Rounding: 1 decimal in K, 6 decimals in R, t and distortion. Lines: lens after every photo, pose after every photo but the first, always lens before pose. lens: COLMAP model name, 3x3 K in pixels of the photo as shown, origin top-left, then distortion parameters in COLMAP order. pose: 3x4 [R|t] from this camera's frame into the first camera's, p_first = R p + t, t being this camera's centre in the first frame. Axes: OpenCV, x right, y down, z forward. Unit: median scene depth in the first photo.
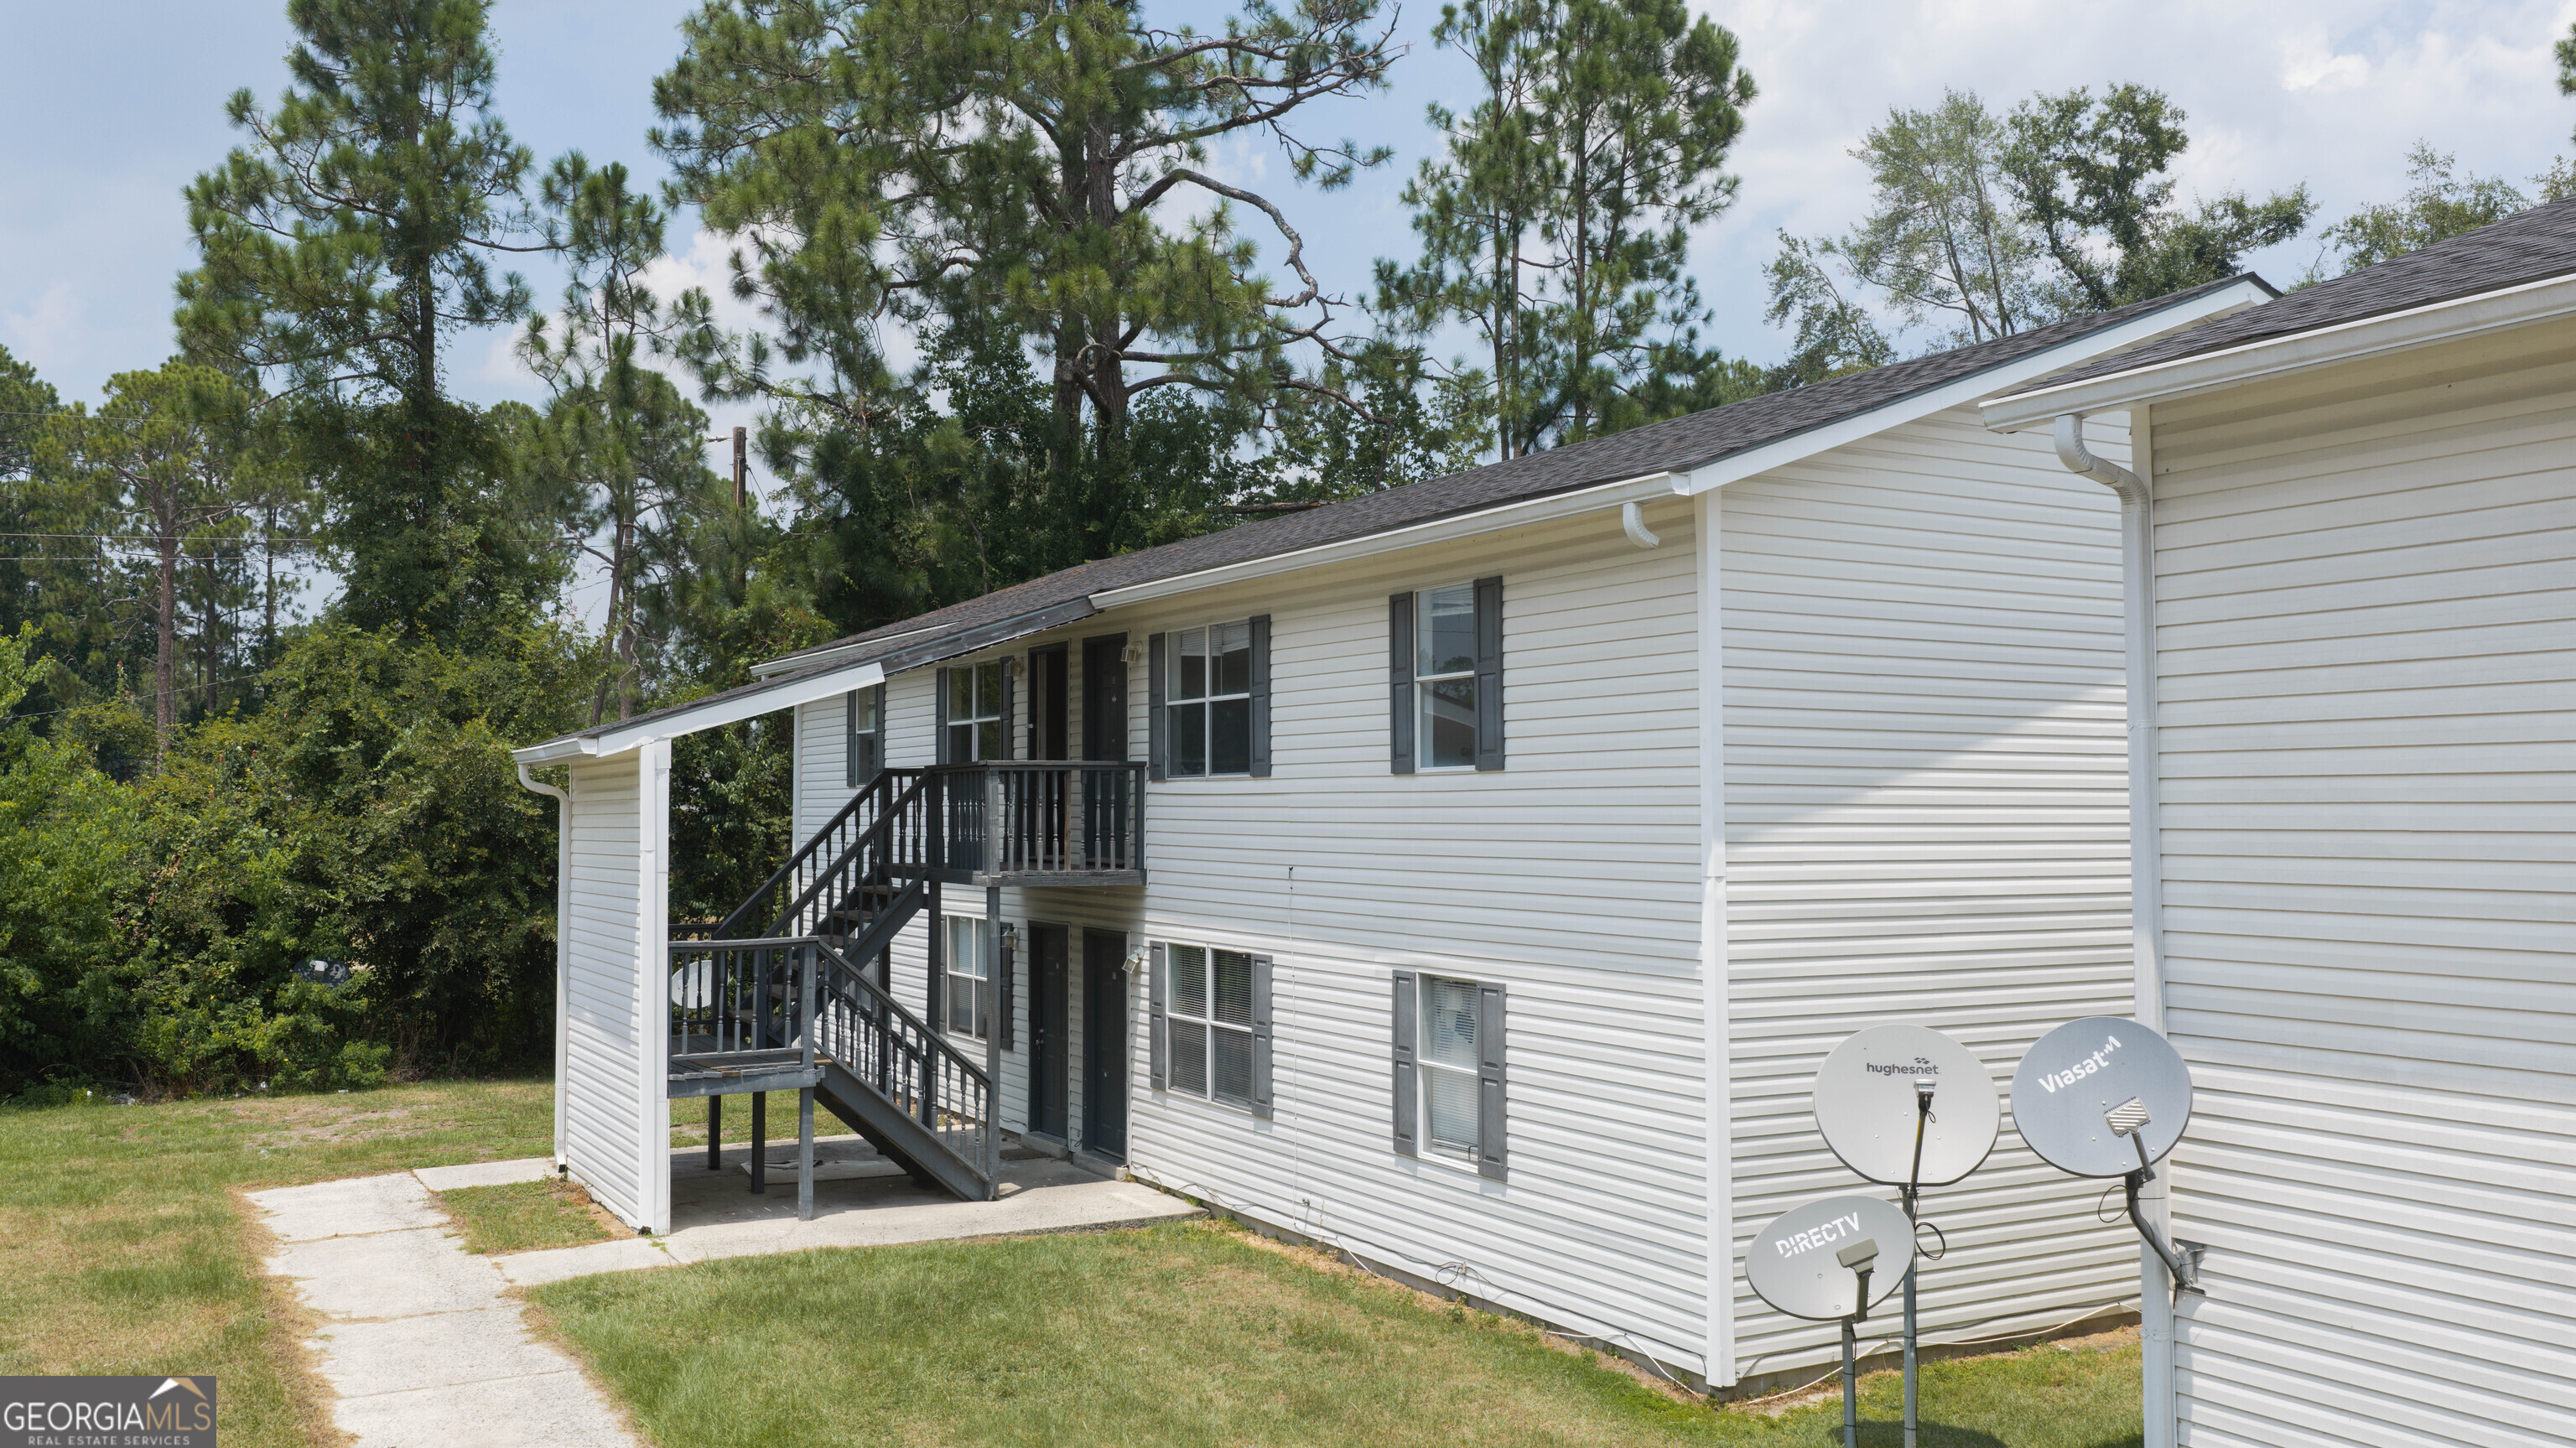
lens RADIAL K [[2129.9, 0, 1297.5], [0, 2129.9, 725.4], [0, 0, 1]] dist [0.034741, -0.061257]
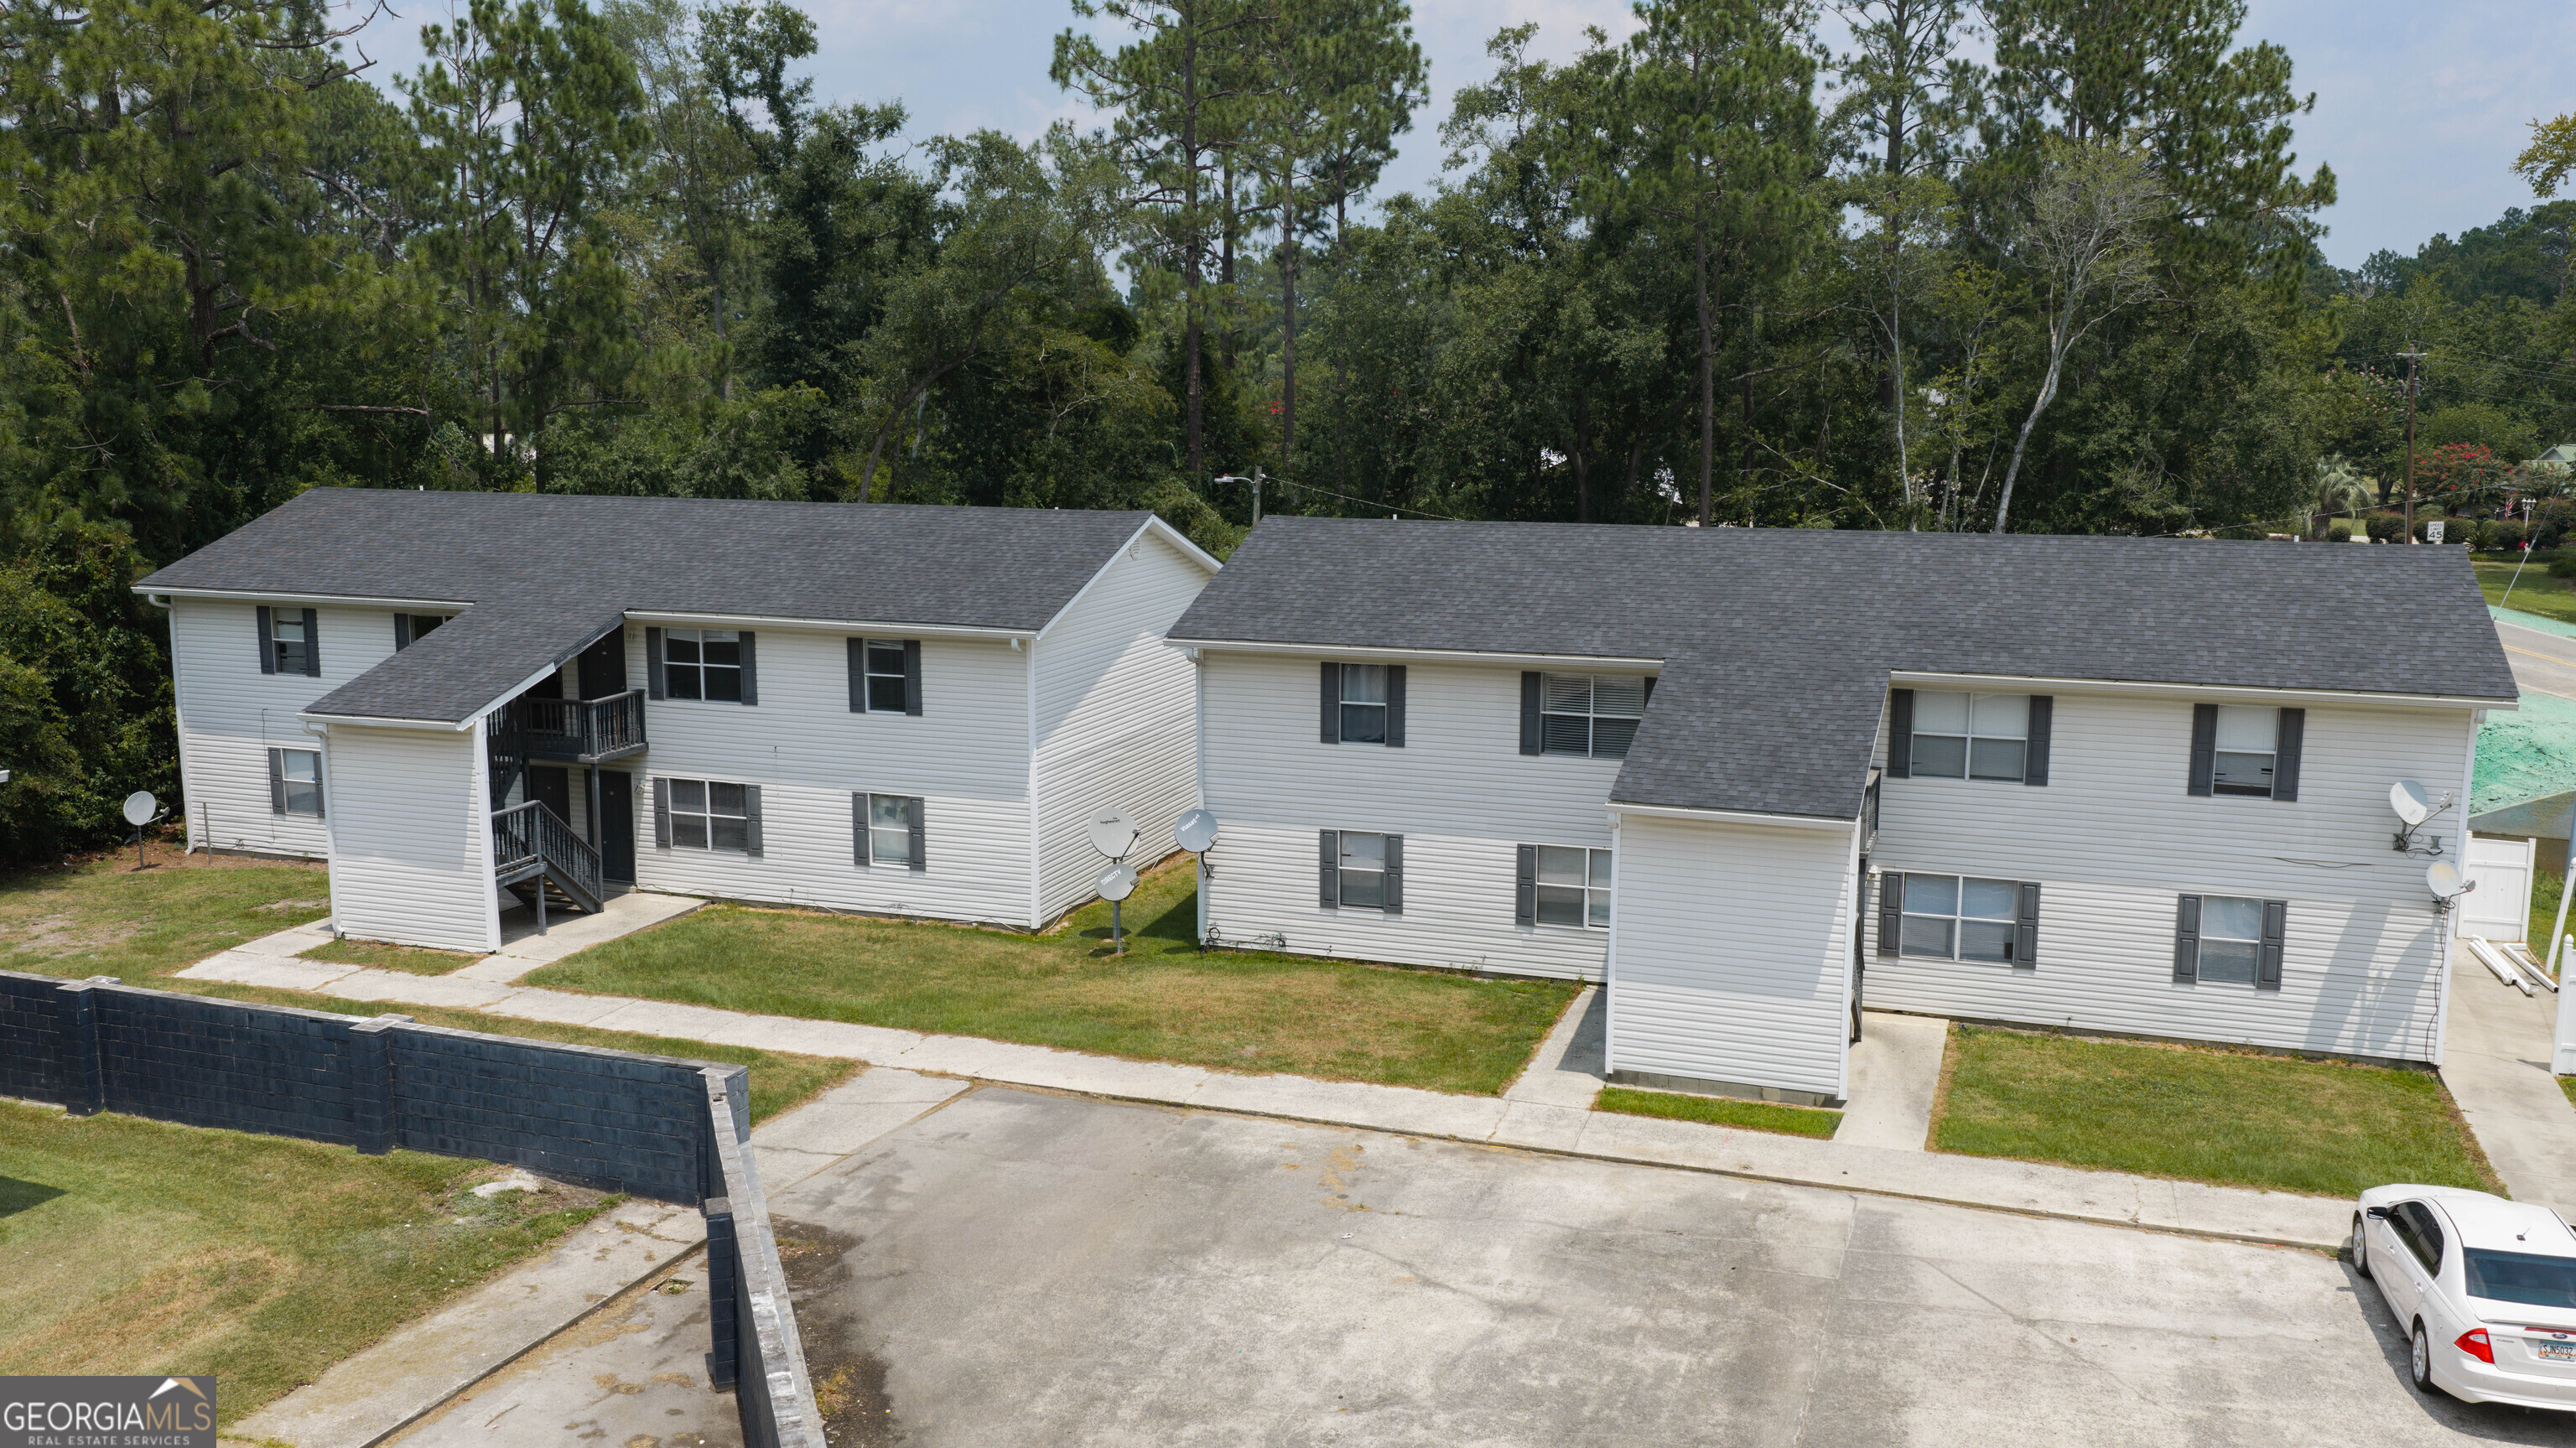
lens RADIAL K [[2129.9, 0, 1297.5], [0, 2129.9, 725.4], [0, 0, 1]] dist [0.034741, -0.061257]
pose [[0.747468, -0.104355, 0.656051, -0.946647], [-0.030896, 0.981054, 0.191253, -0.358006], [-0.663579, -0.163225, 0.730082, -0.891910]]
